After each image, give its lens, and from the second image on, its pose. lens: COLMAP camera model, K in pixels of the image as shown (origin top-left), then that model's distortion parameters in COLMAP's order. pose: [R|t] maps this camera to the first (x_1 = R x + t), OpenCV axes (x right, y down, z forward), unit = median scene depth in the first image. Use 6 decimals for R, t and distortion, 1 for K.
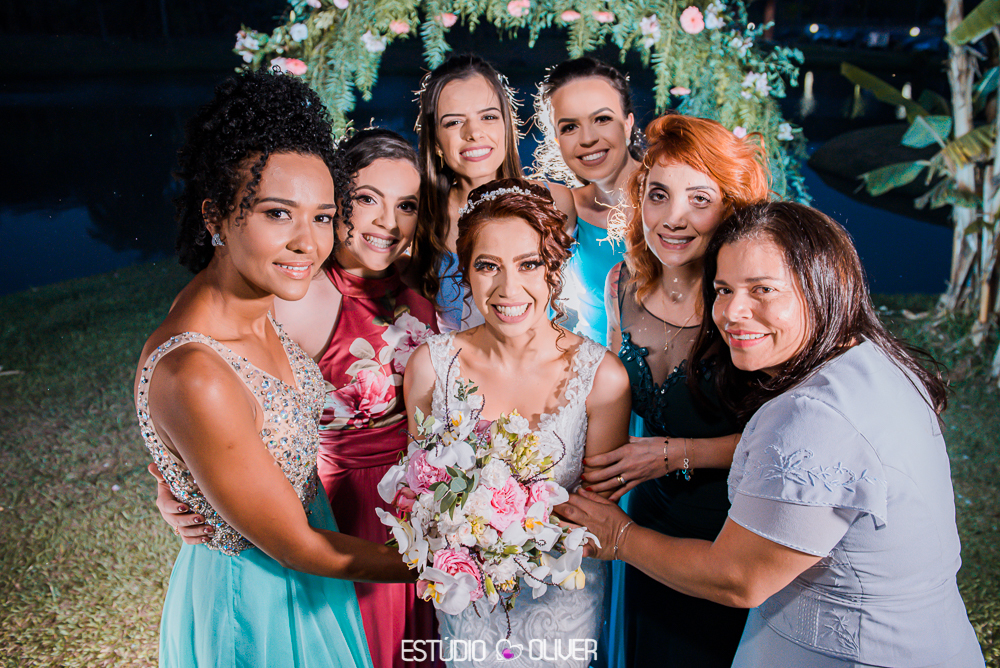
lens RADIAL K [[761.2, 0, 513.5], [0, 761.2, 292.6], [0, 0, 1]] dist [-0.055165, 0.002173]
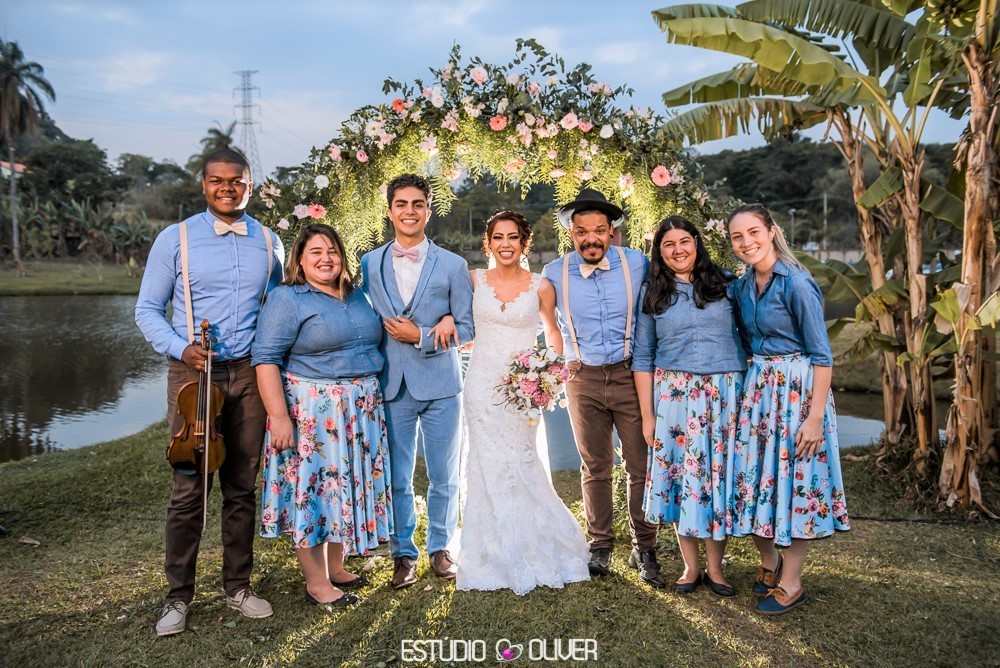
lens RADIAL K [[817.5, 0, 500.0], [0, 817.5, 334.0], [0, 0, 1]] dist [-0.009873, -0.005680]
pose [[0.991474, -0.009120, 0.129985, -0.178886], [0.040462, 0.969783, -0.240589, 0.175645], [-0.123863, 0.243797, 0.961884, -0.147867]]
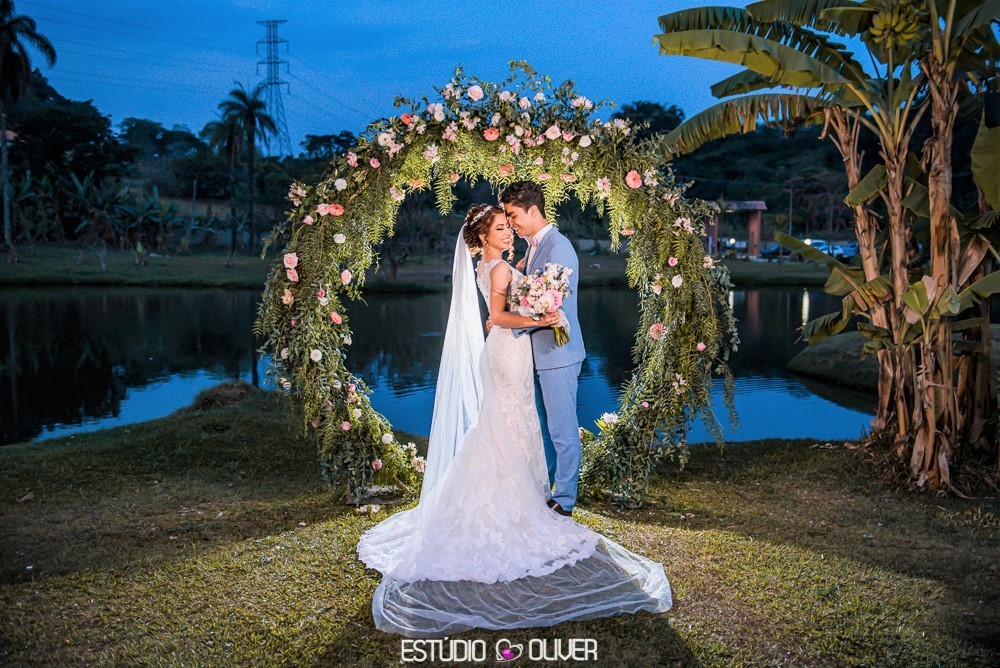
lens RADIAL K [[995.6, 0, 500.0], [0, 995.6, 334.0], [0, 0, 1]] dist [0.030285, 0.018426]
pose [[0.998335, 0.005585, 0.057417, -0.102799], [0.008760, 0.969084, -0.246577, 0.339020], [-0.057019, 0.246670, 0.967421, -0.638833]]
